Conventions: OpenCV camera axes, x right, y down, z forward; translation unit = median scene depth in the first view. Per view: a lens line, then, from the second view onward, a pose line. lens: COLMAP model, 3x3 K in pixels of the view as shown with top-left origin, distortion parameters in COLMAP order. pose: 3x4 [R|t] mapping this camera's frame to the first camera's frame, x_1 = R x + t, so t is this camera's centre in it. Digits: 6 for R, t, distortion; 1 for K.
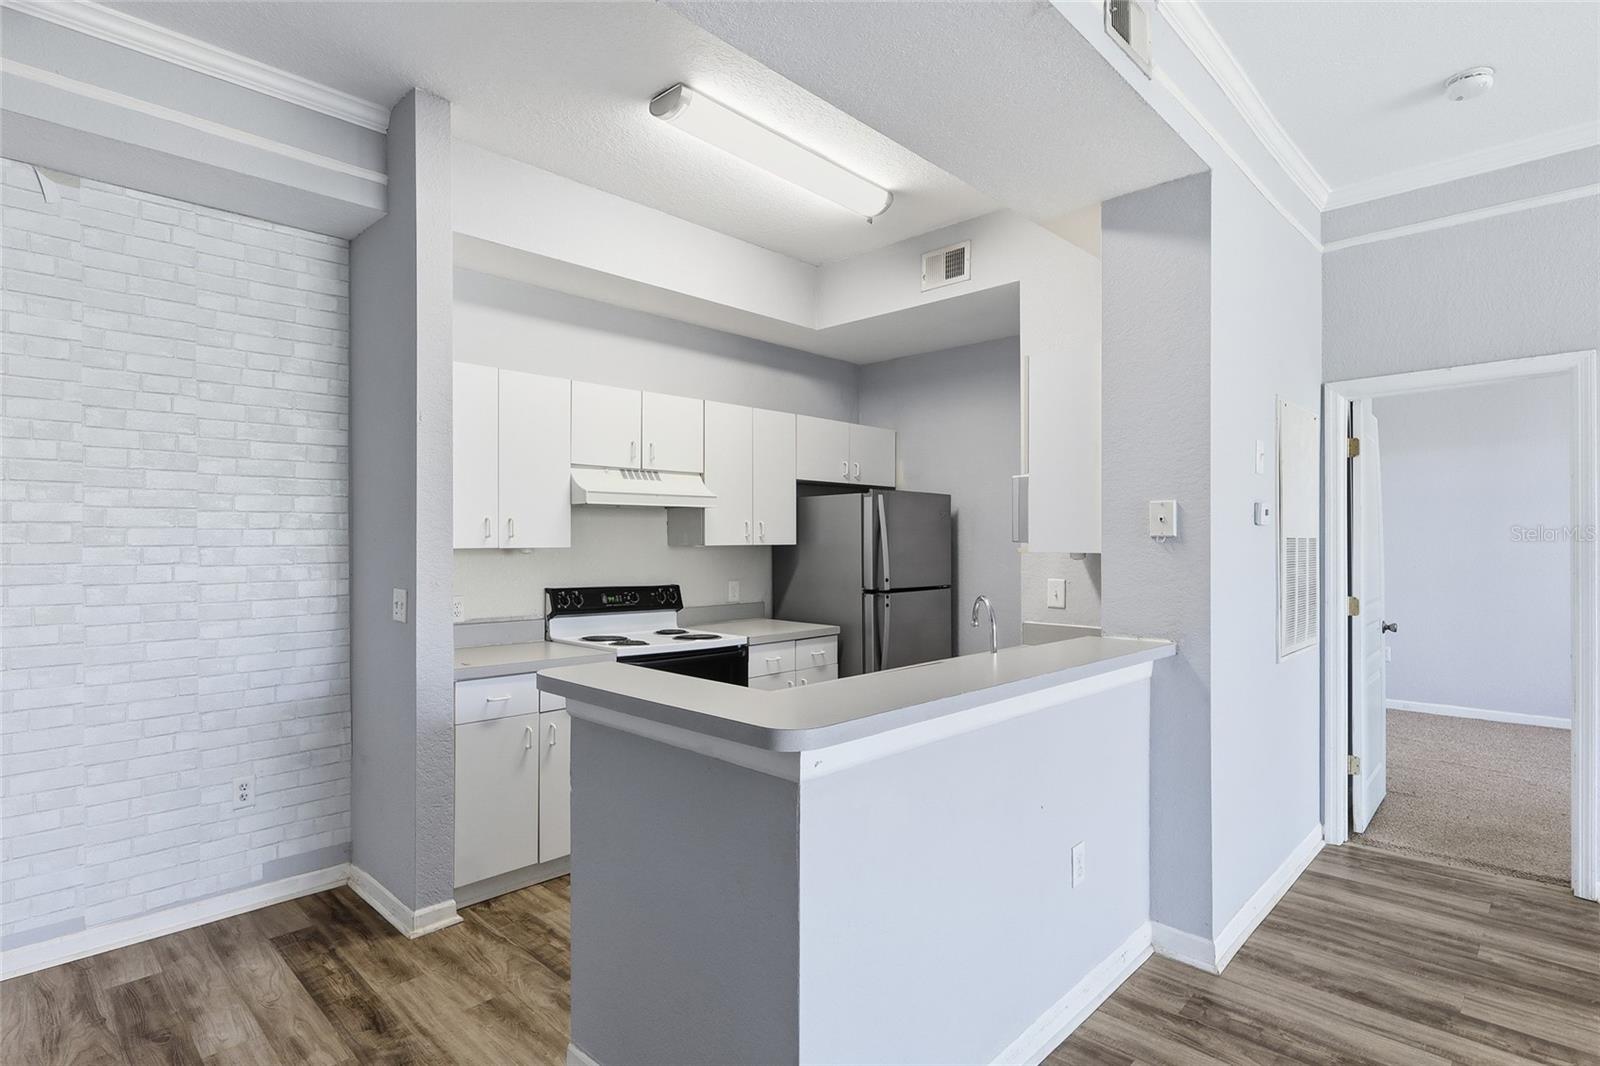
lens RADIAL K [[791.6, 0, 797.4], [0, 791.6, 540.0], [0, 0, 1]] dist [-0.002436, 0.000213]
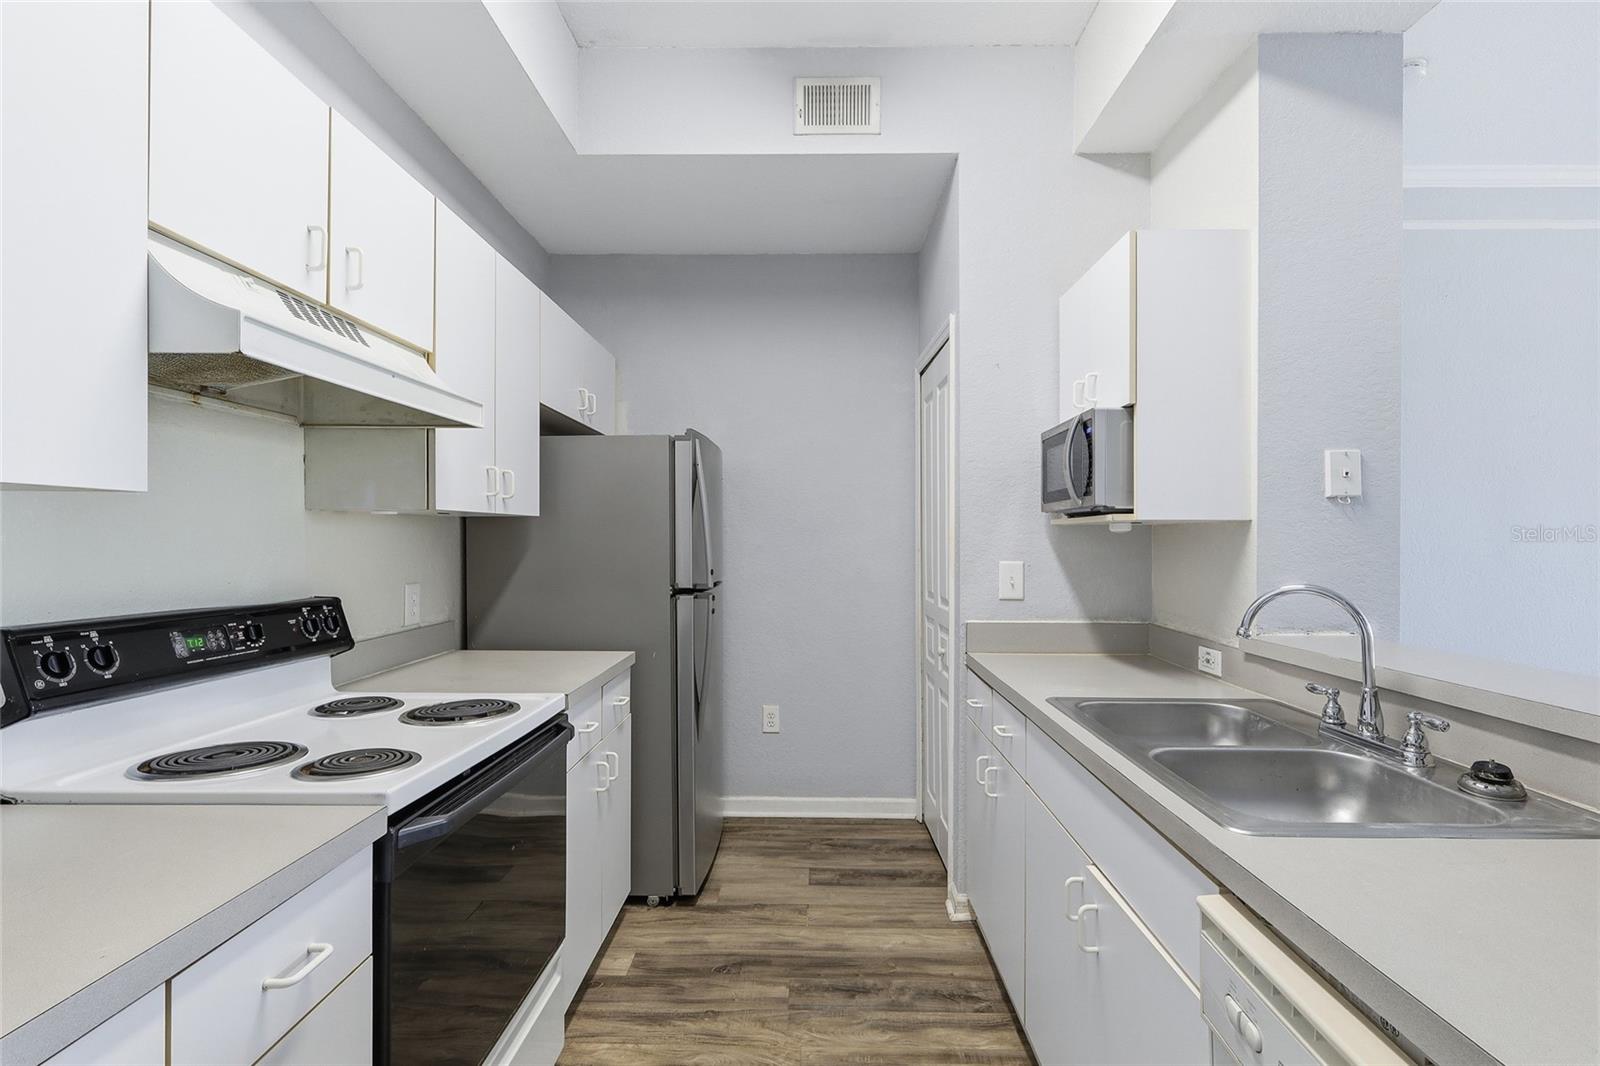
lens RADIAL K [[746.3, 0, 807.3], [0, 746.3, 539.7], [0, 0, 1]] dist [0.000468, -0.000152]
pose [[0.727961, -0.000022, 0.685619, -0.259303], [-0.003433, 0.999987, 0.003676, 0.022459], [-0.685610, -0.005030, 0.727951, 0.529015]]
